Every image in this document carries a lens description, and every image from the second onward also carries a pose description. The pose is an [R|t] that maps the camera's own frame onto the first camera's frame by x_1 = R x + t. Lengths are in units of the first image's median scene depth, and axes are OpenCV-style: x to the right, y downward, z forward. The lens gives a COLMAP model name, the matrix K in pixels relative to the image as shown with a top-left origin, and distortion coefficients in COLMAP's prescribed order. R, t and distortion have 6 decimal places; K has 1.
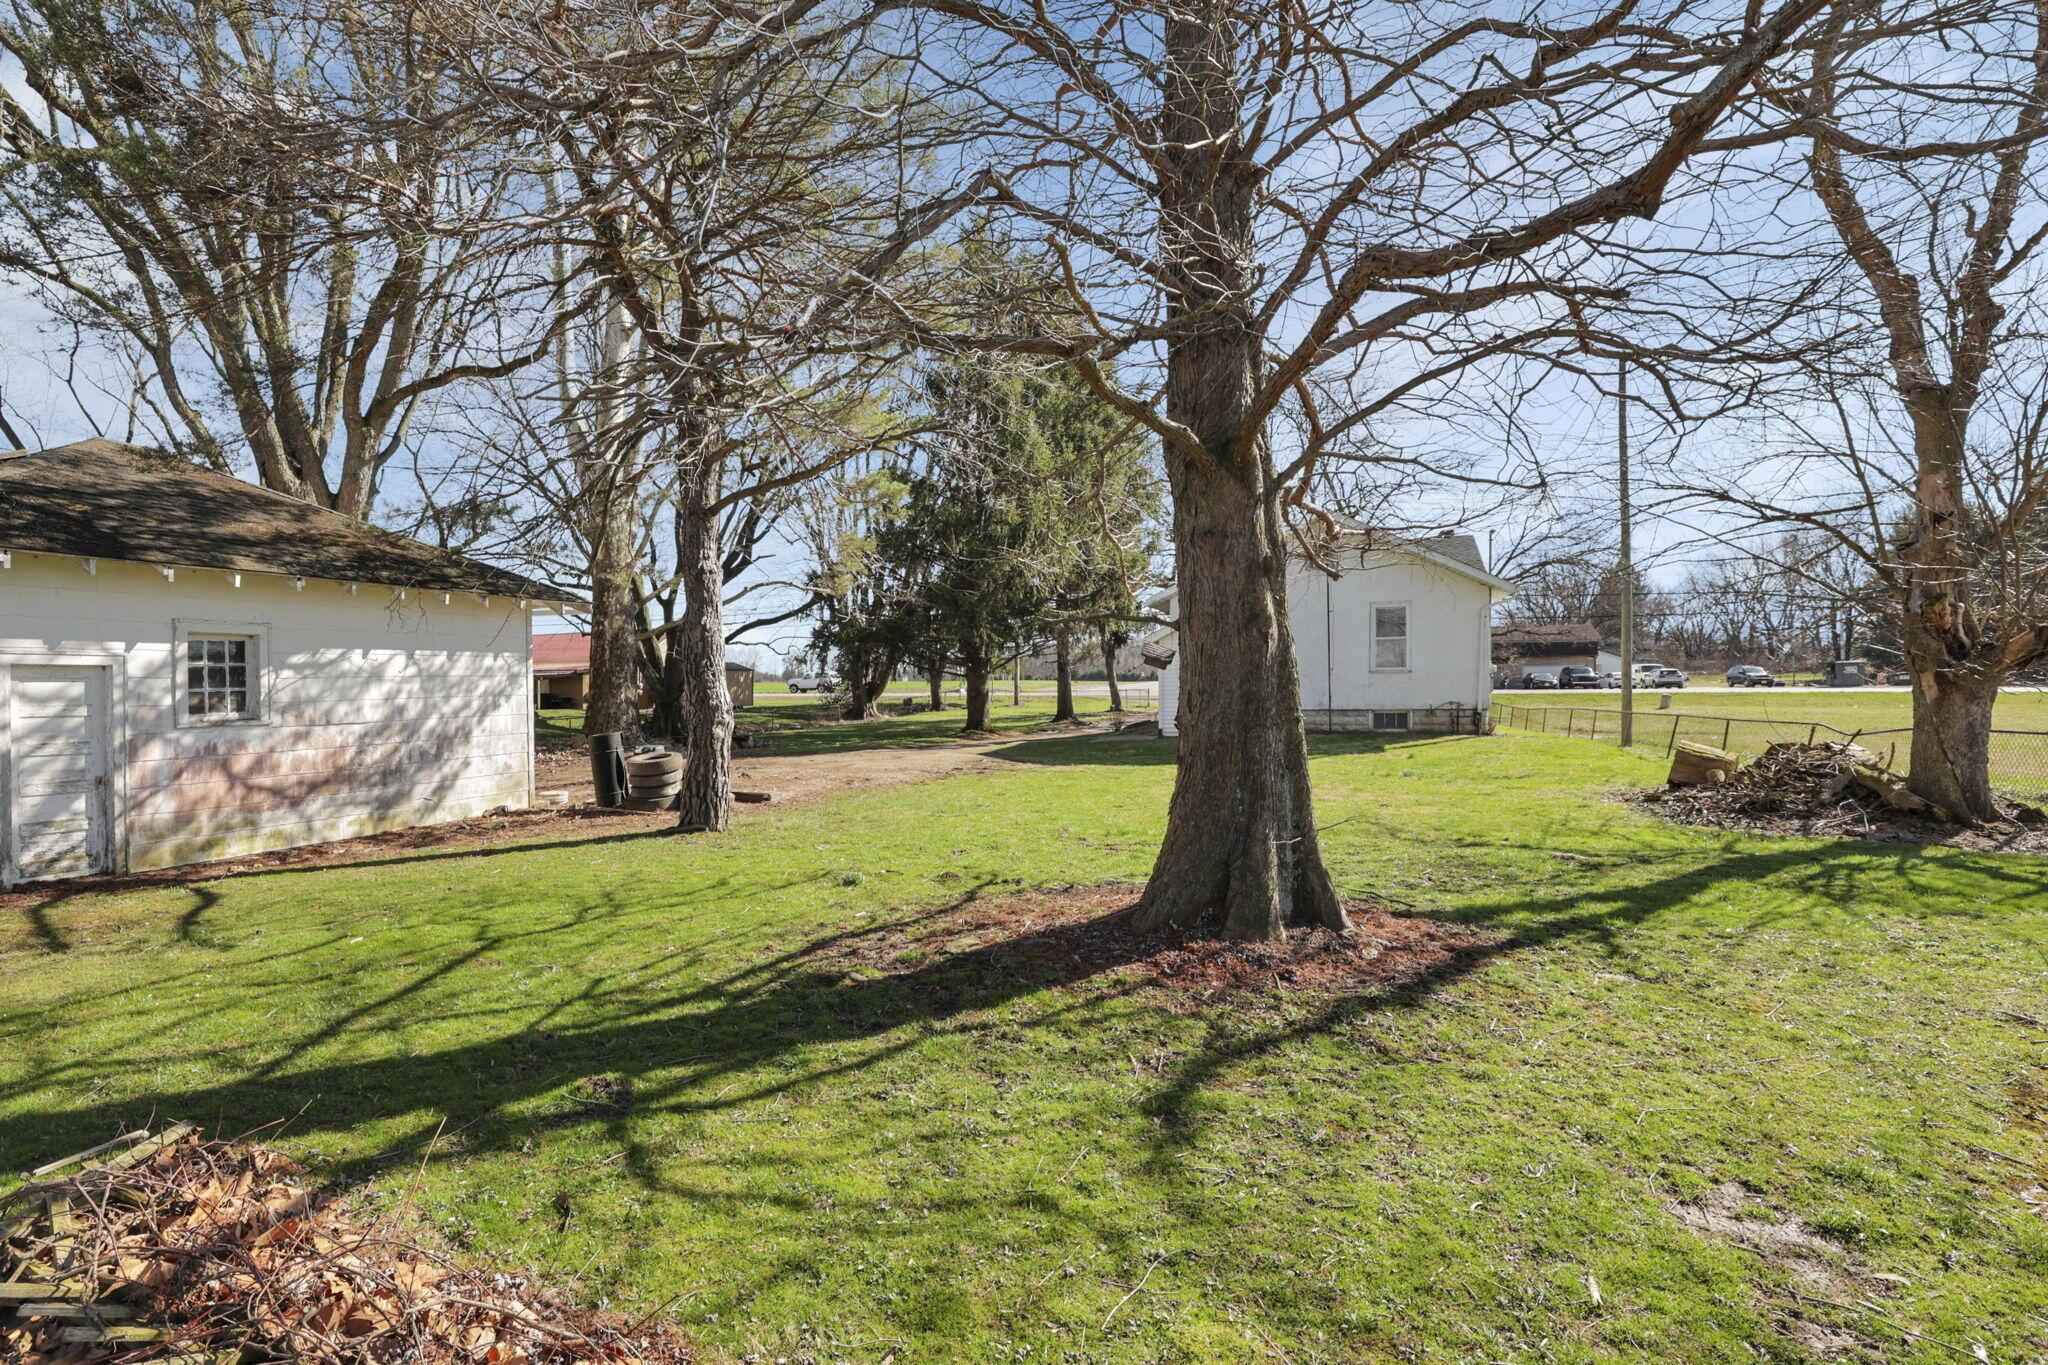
lens RADIAL K [[982.1, 0, 1024.0], [0, 982.1, 682.5], [0, 0, 1]] dist [-0.044936, 0.020478]
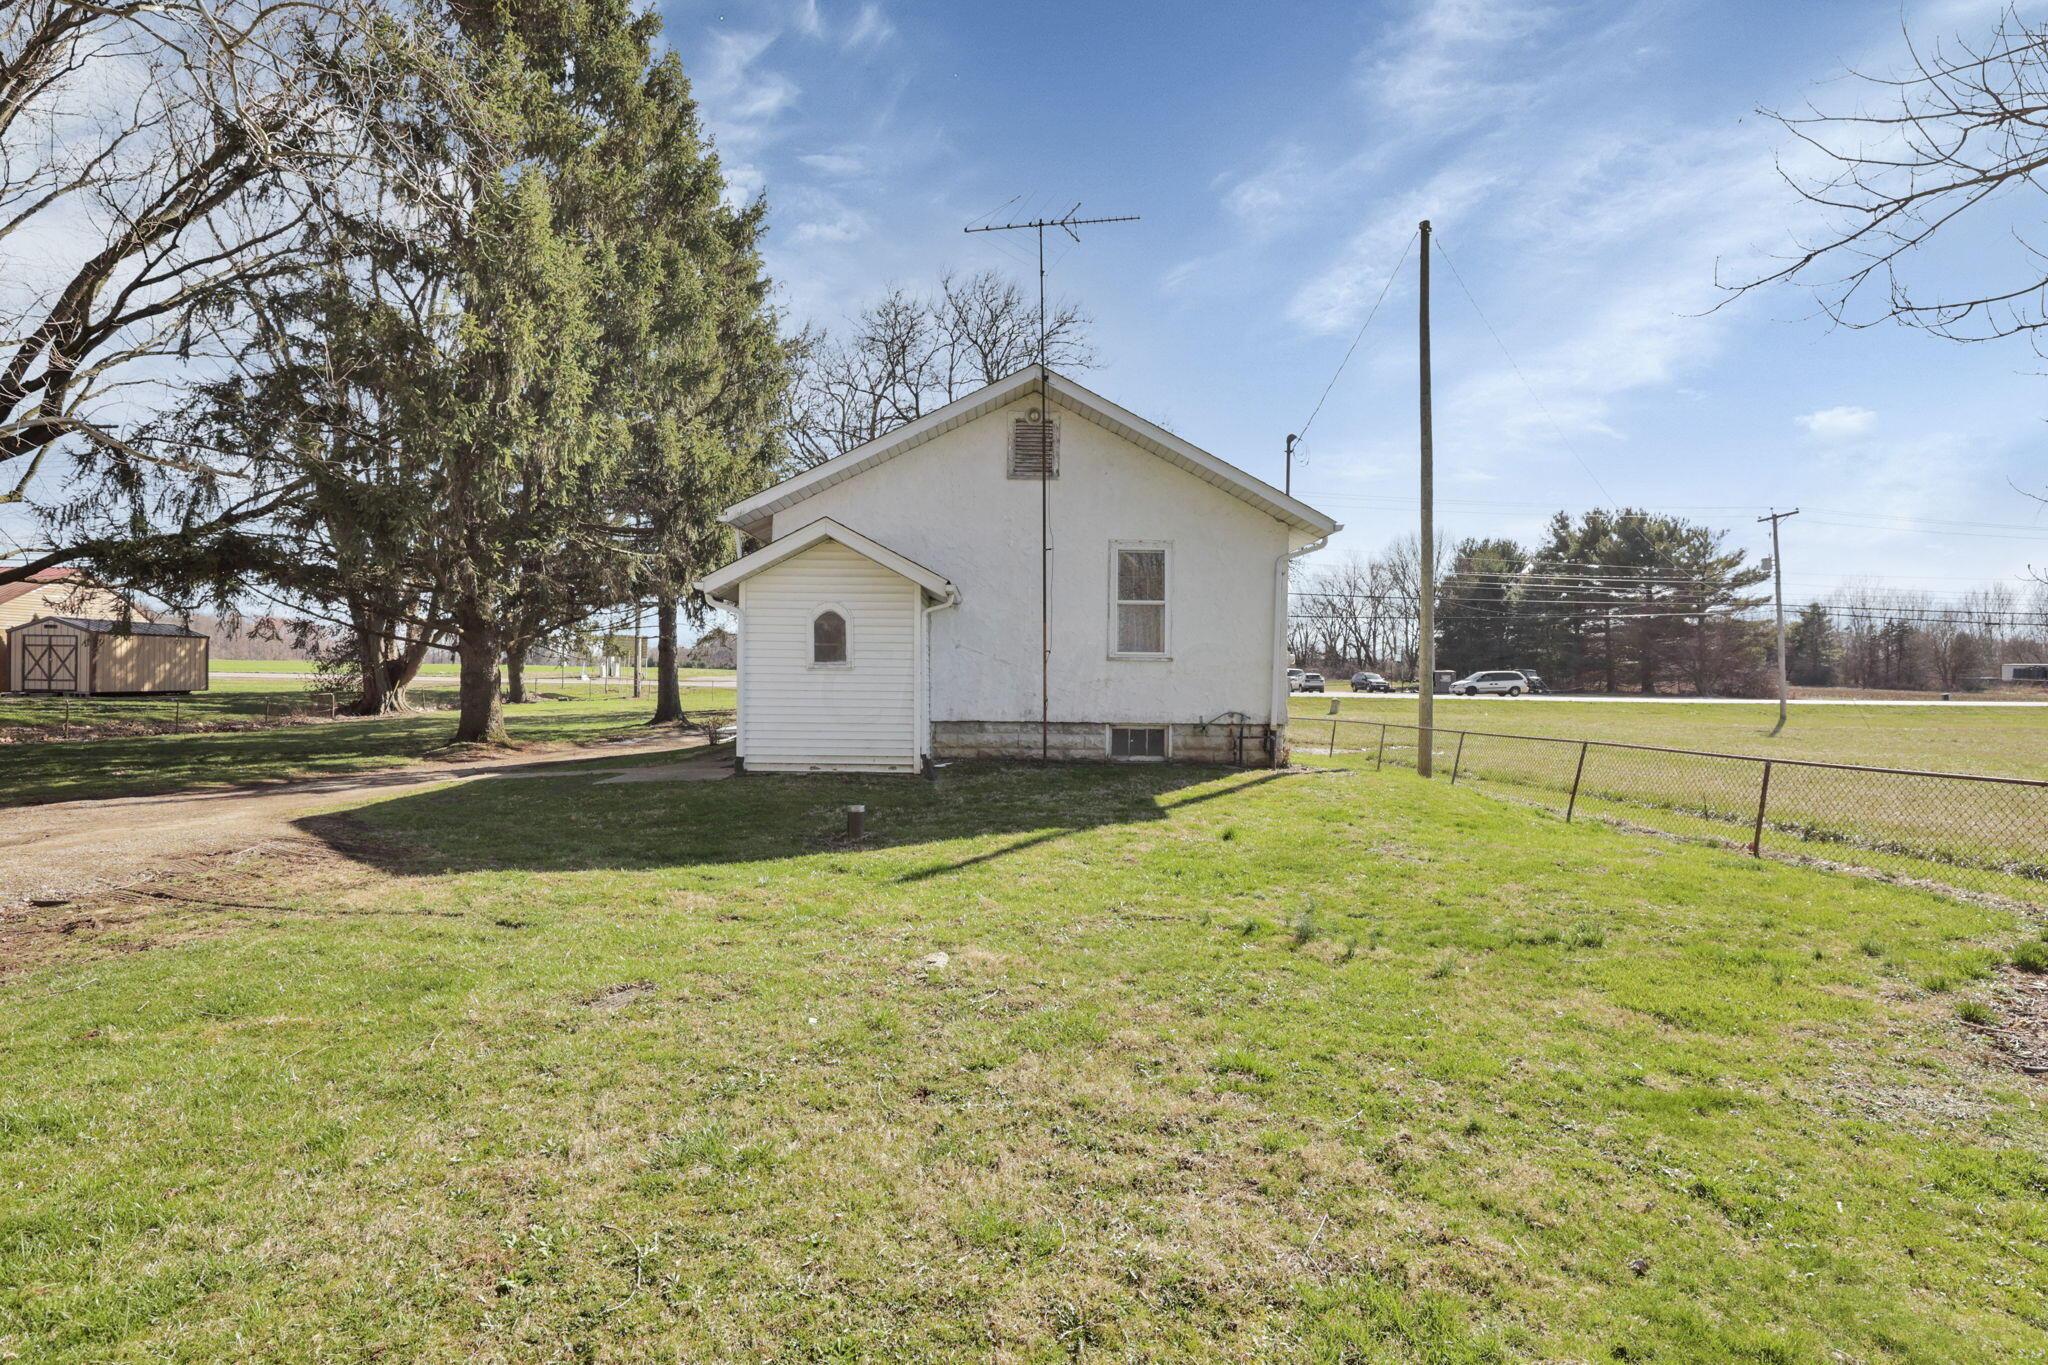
lens RADIAL K [[982.1, 0, 1024.0], [0, 982.1, 682.5], [0, 0, 1]] dist [-0.044936, 0.020478]
pose [[0.942812, 0.023435, 0.332499, 0.048291], [-0.025746, 0.999665, 0.002545, 0.001228], [-0.332328, -0.010960, 0.943100, 0.205746]]
